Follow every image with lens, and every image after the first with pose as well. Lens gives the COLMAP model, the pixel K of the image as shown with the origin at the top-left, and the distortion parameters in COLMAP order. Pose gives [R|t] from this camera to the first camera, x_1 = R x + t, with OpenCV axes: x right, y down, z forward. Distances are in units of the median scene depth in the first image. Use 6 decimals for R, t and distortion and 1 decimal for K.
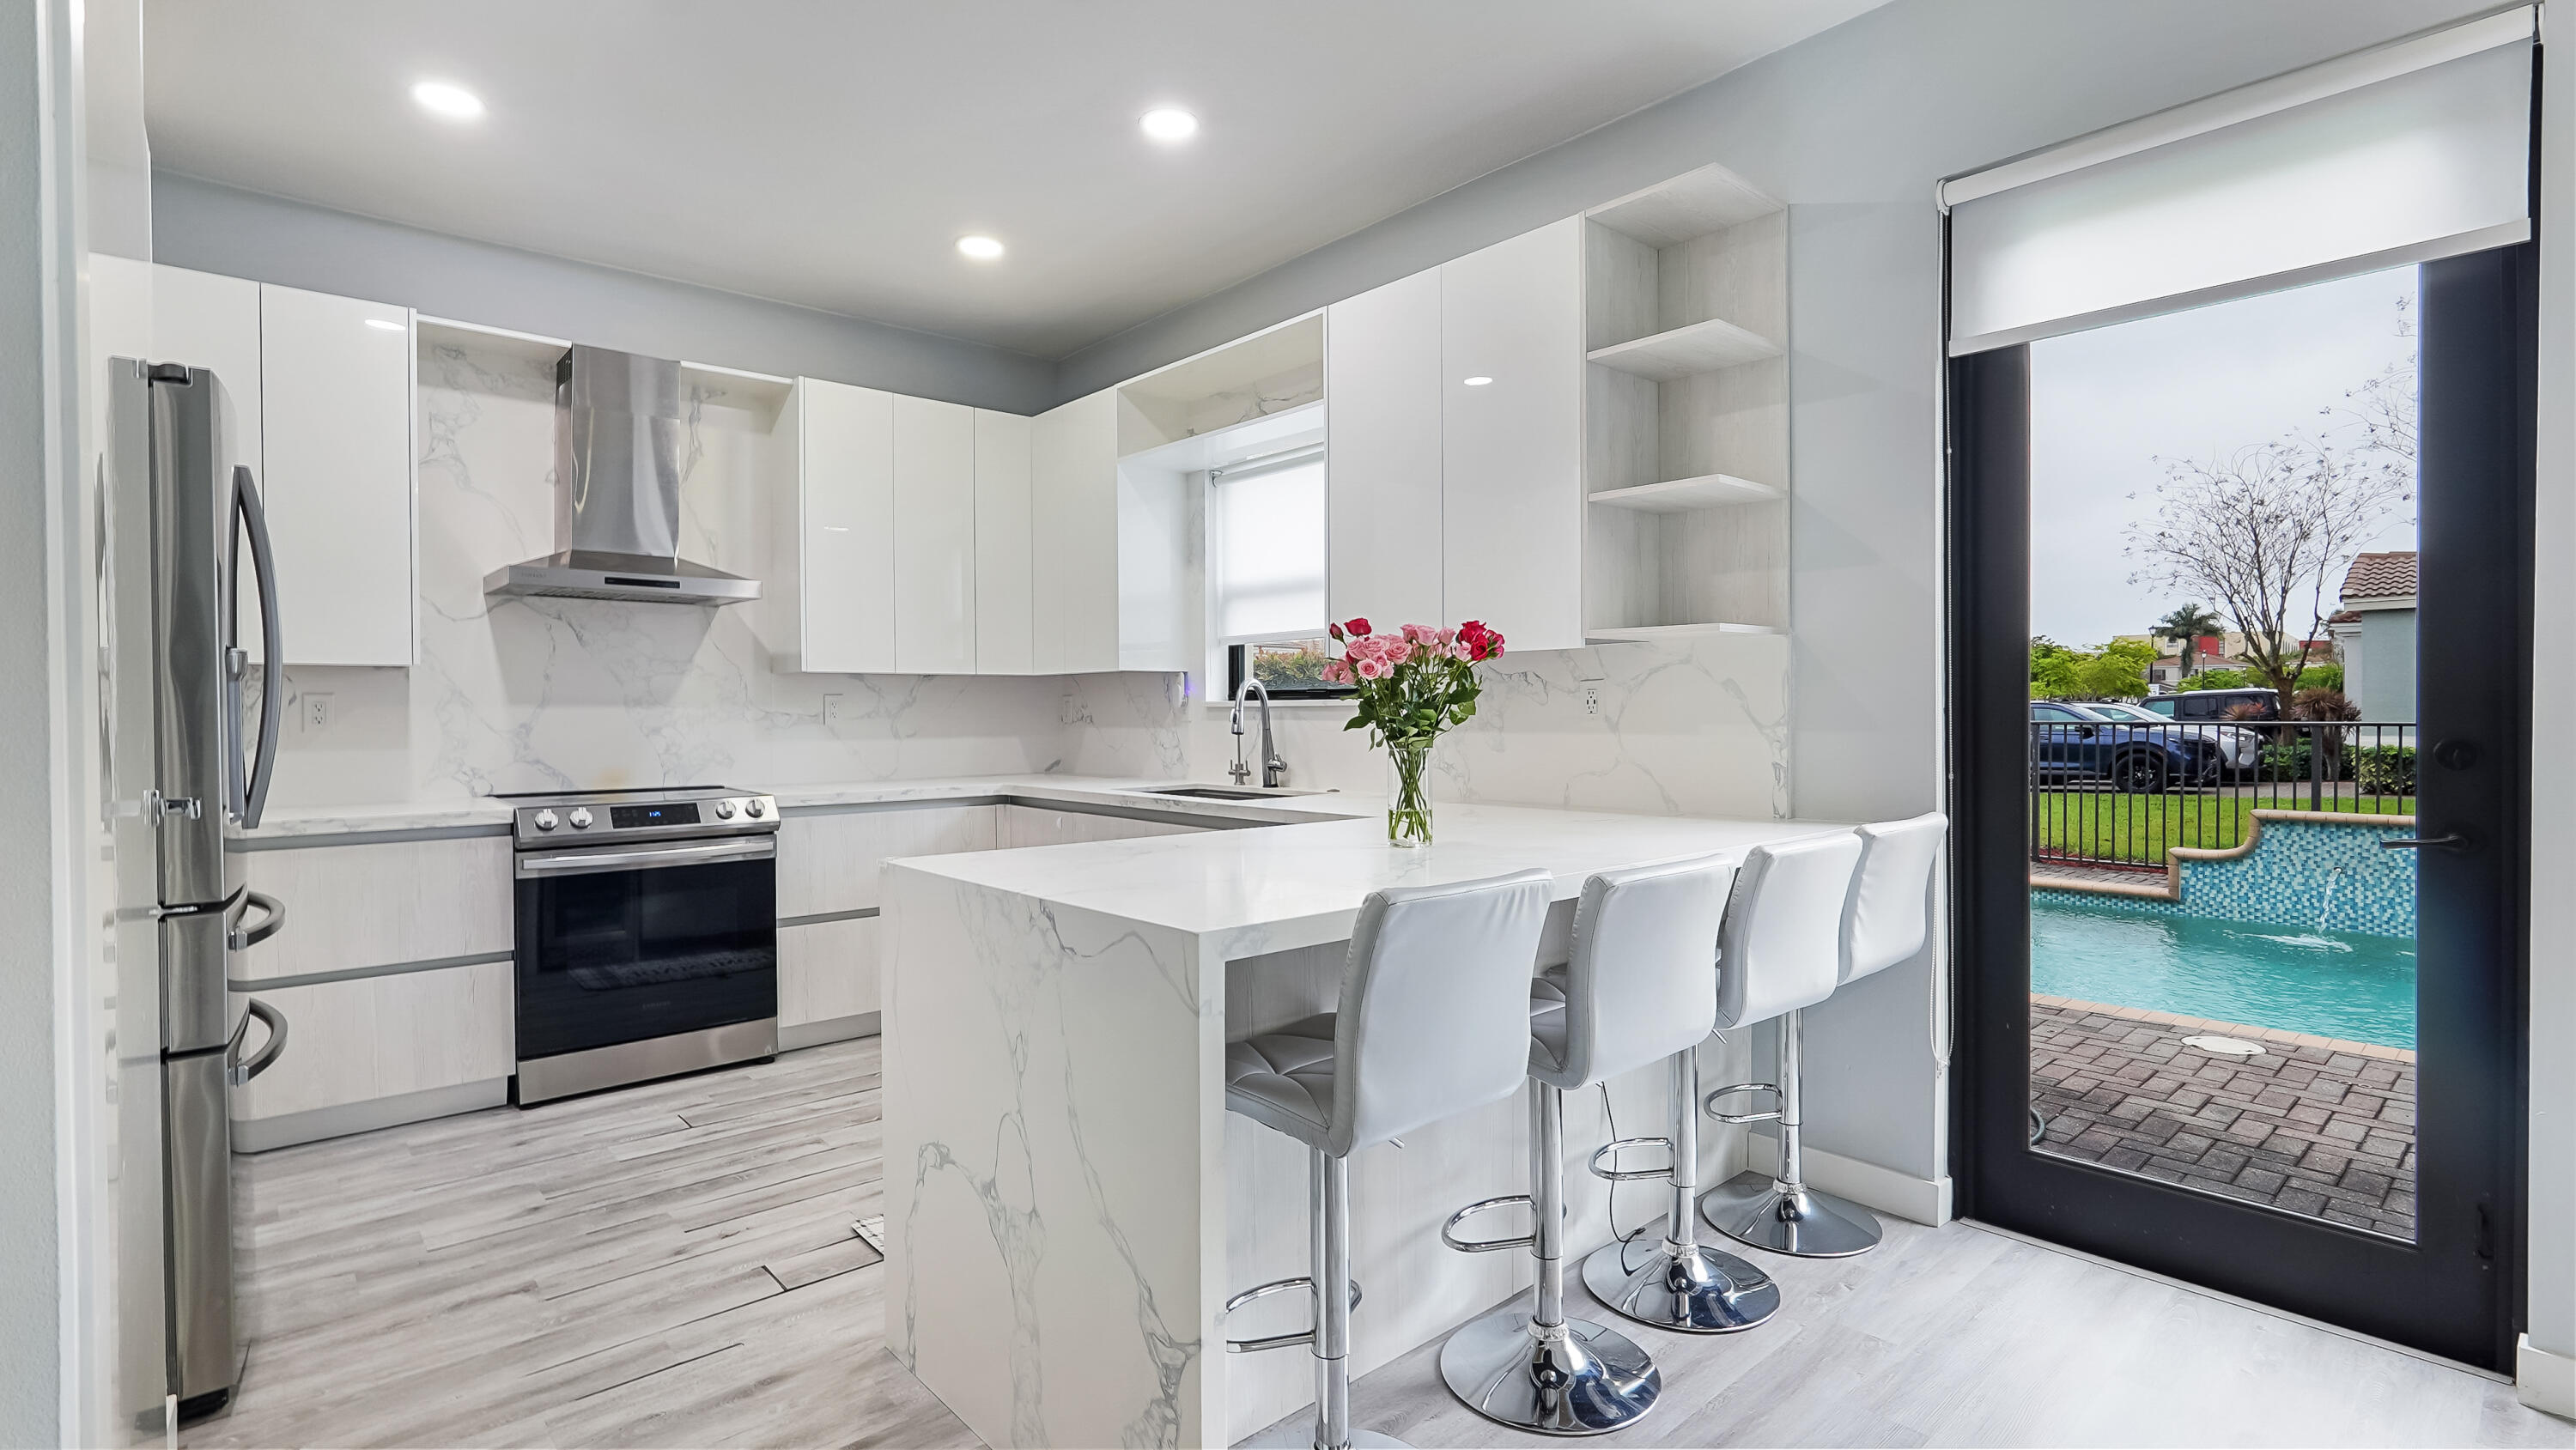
lens RADIAL K [[1185.6, 0, 1283.2], [0, 1185.6, 726.0], [0, 0, 1]] dist [-0.019047, 0.009779]
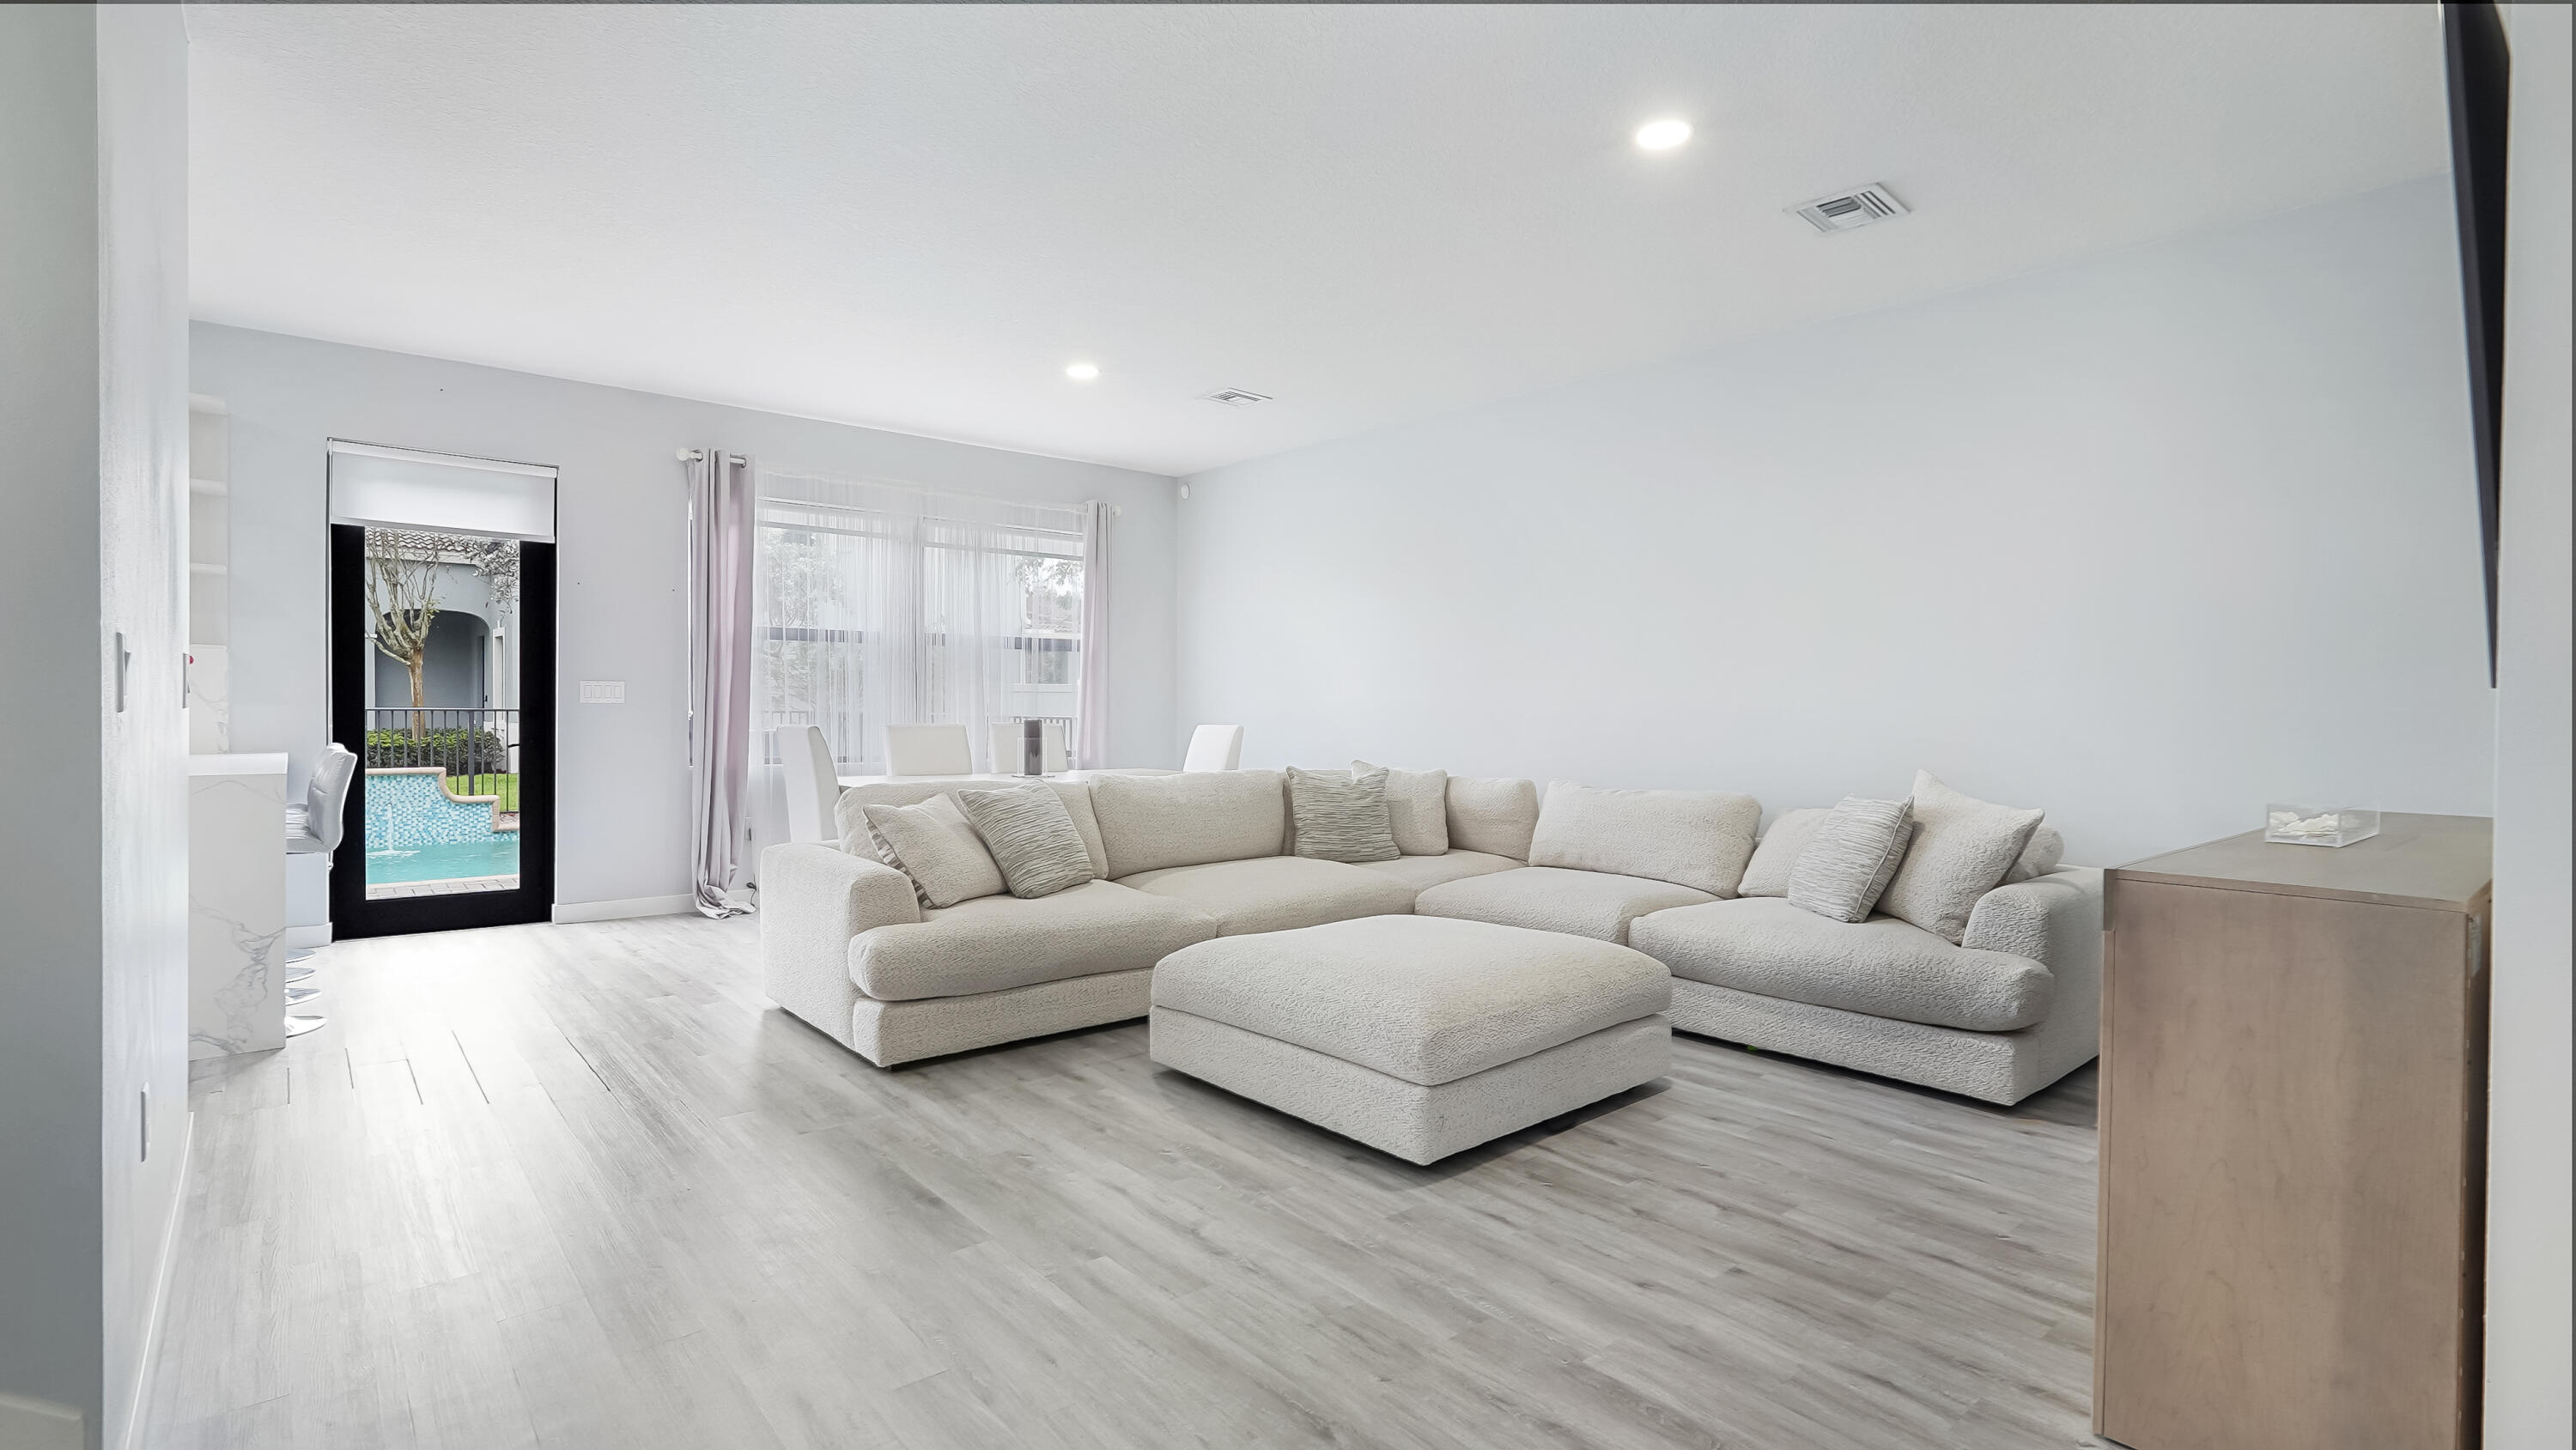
lens RADIAL K [[1185.6, 0, 1282.9], [0, 1185.6, 726.6], [0, 0, 1]] dist [-0.019047, 0.009779]
pose [[0.026736, -0.011438, 0.999577, -1.204402], [0.003553, 0.999929, 0.011347, 0.020094], [-0.999636, 0.003248, 0.026774, -0.601425]]
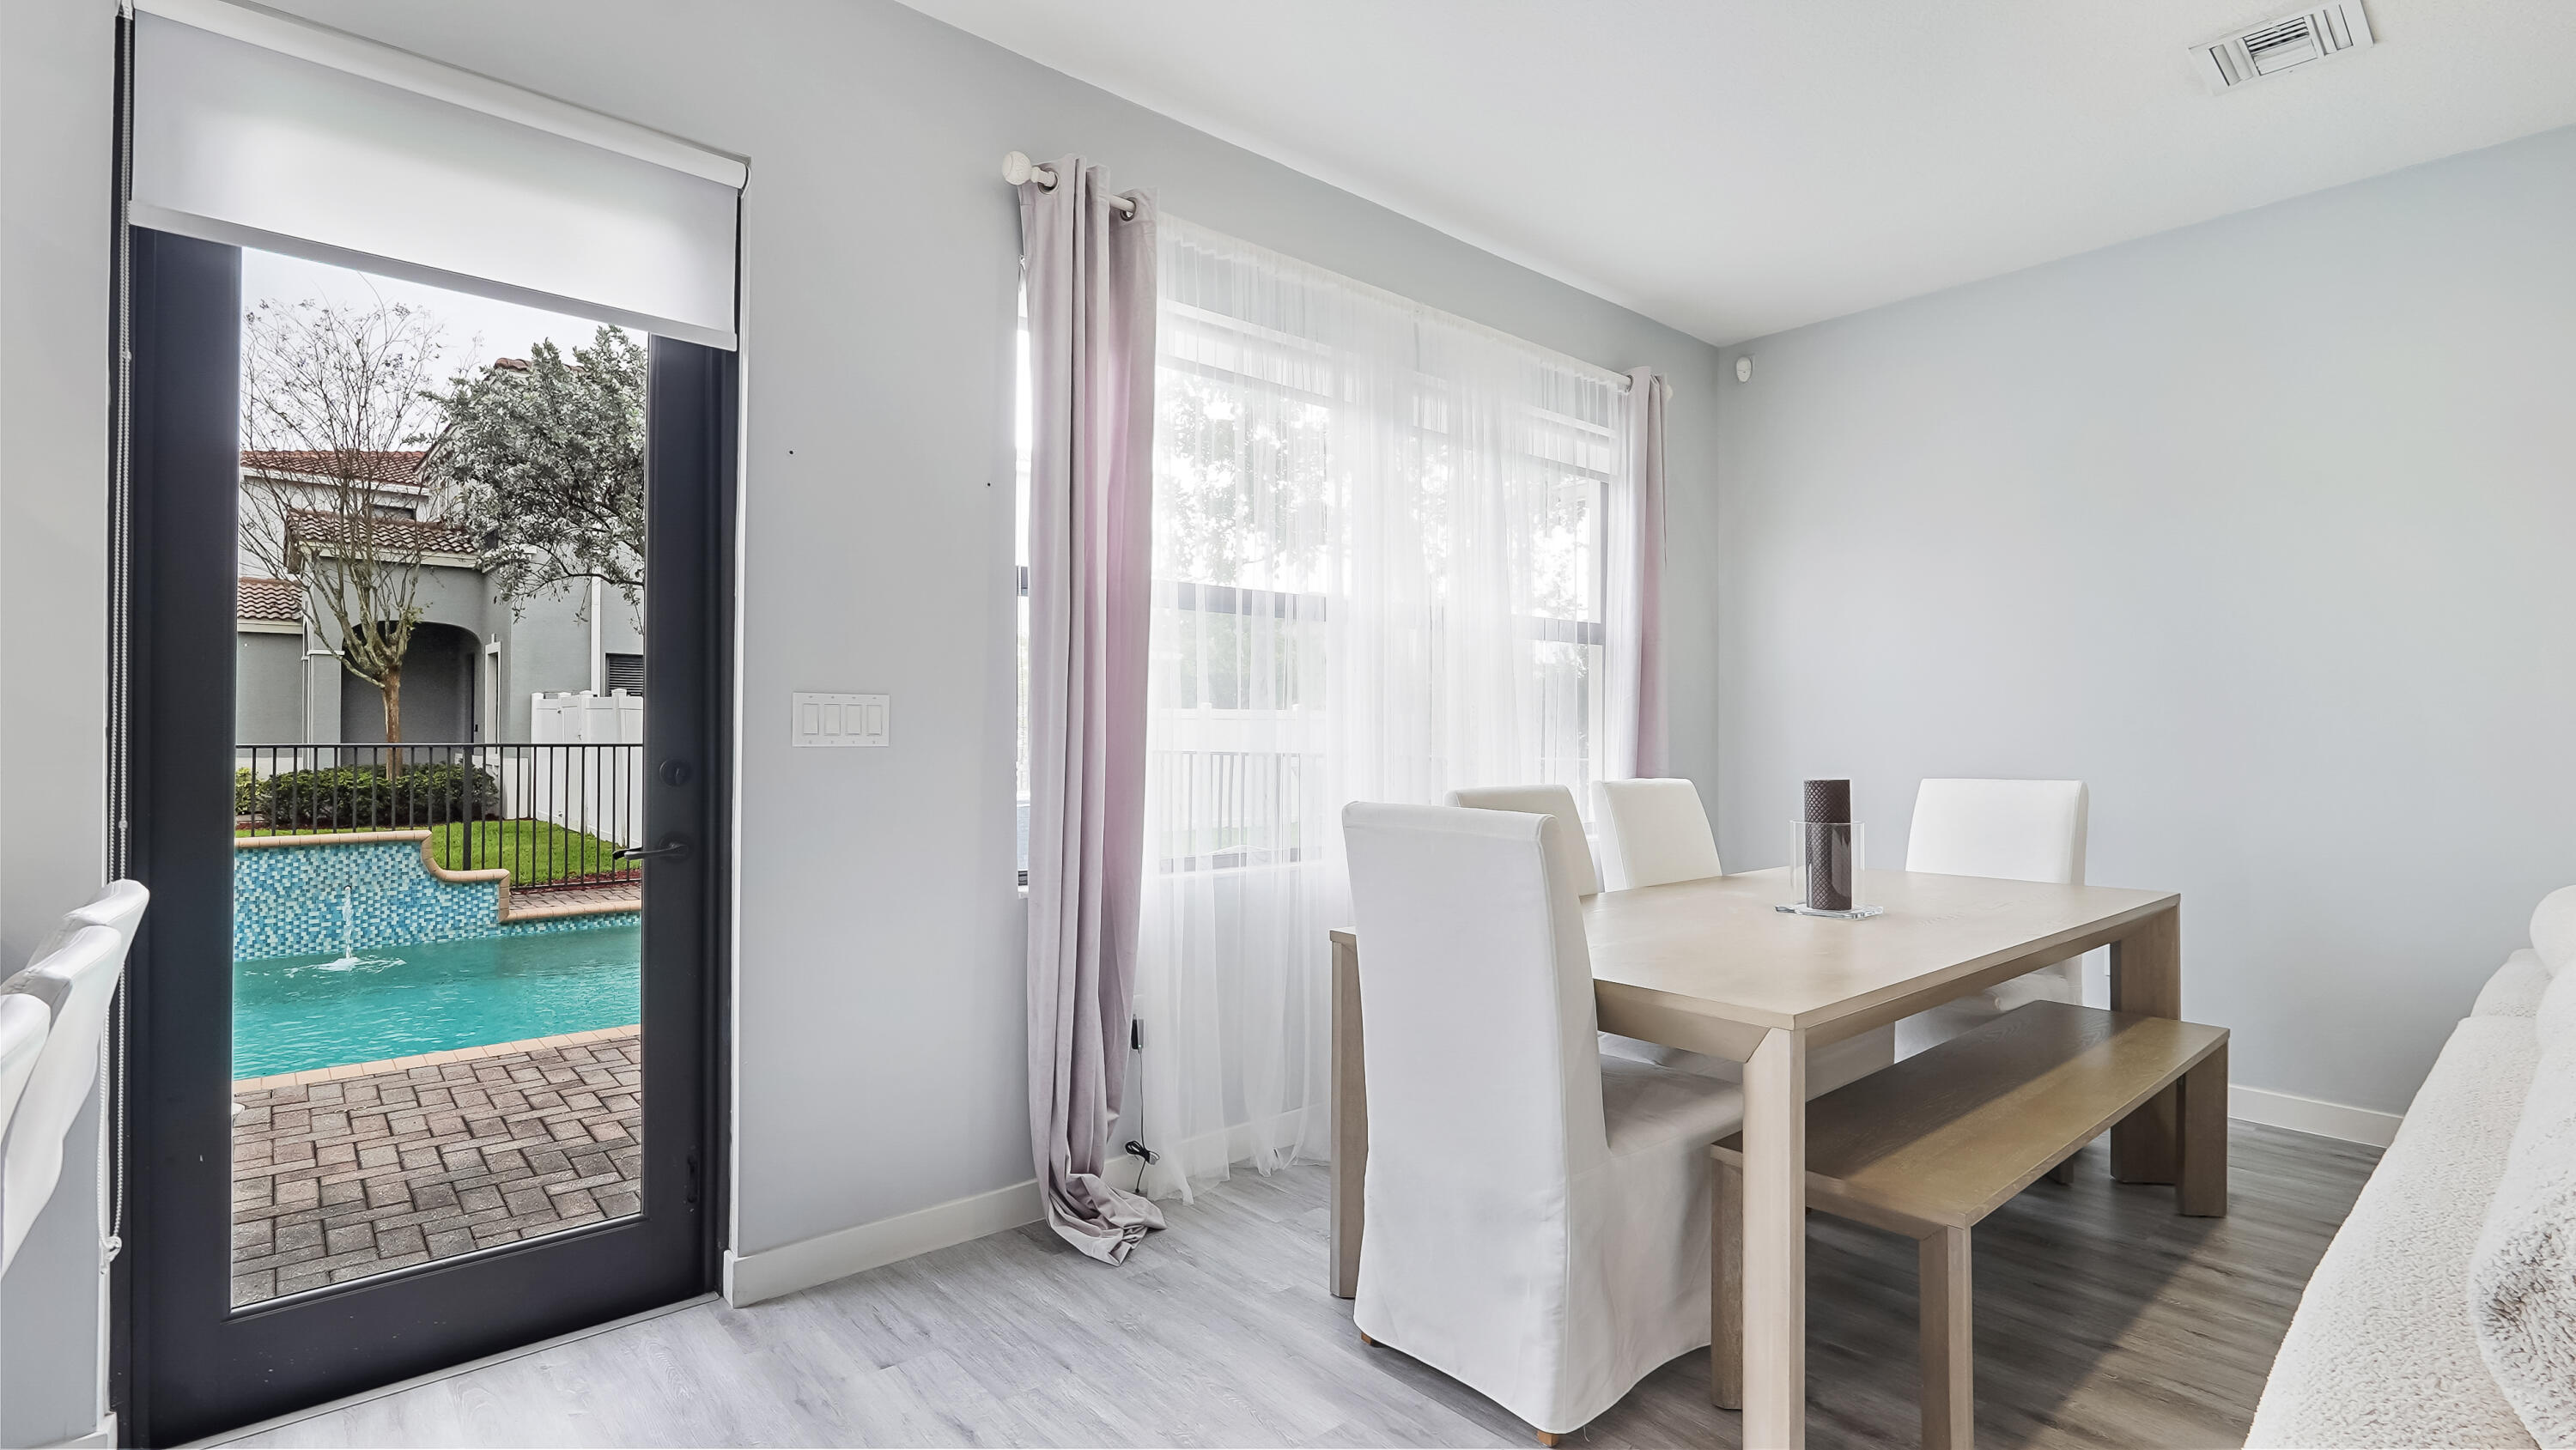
lens RADIAL K [[1185.6, 0, 1286.0], [0, 1185.6, 725.5], [0, 0, 1]] dist [-0.019047, 0.009779]
pose [[0.011792, 0.011375, 0.999866, -0.097402], [0.007116, 0.999909, -0.011460, -0.003470], [-0.999905, 0.007250, 0.011710, 0.254167]]
